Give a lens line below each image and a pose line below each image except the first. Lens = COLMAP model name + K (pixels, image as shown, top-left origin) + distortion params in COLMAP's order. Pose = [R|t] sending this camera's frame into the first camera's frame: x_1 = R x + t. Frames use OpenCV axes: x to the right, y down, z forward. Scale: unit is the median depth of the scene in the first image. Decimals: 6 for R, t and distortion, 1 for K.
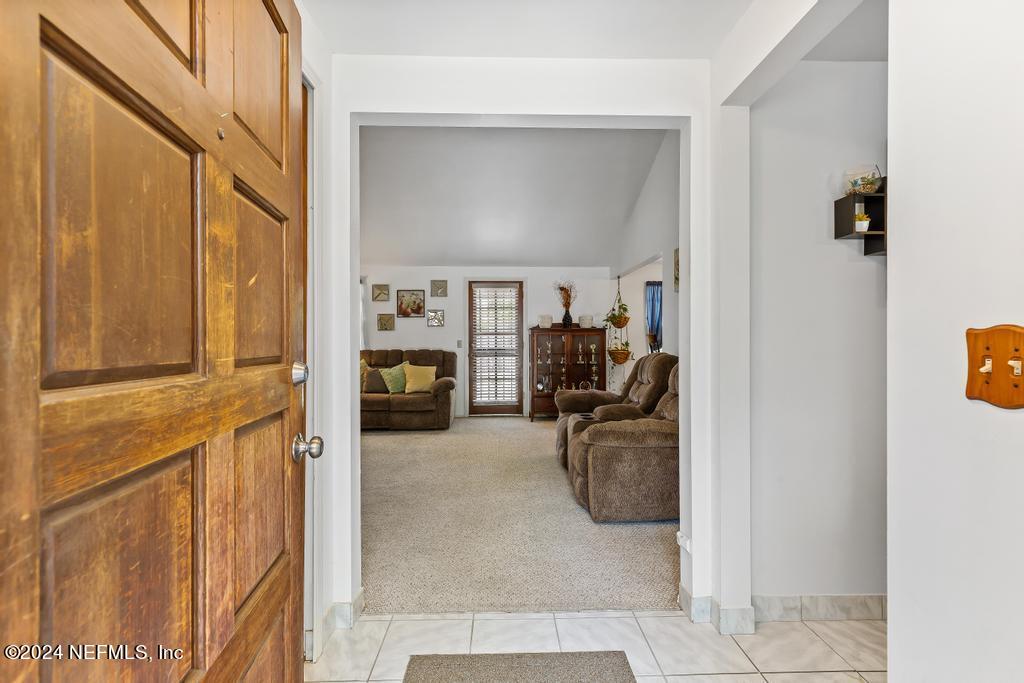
lens RADIAL K [[473.1, 0, 515.1], [0, 473.1, 342.7], [0, 0, 1]] dist [-0.003678, -0.000590]
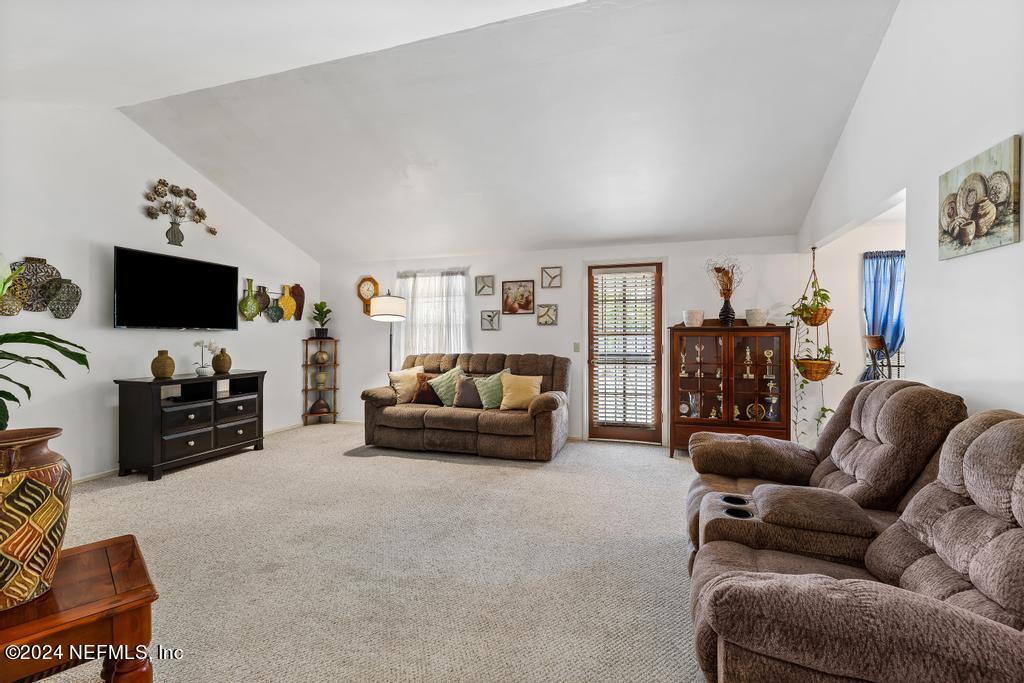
lens RADIAL K [[473.1, 0, 503.7], [0, 473.1, 337.5], [0, 0, 1]] dist [-0.003678, -0.000590]
pose [[0.932711, 0.003076, -0.360612, 0.053566], [-0.001591, 0.999989, 0.004416, -0.016743], [0.360621, -0.003545, 0.932706, 0.228697]]
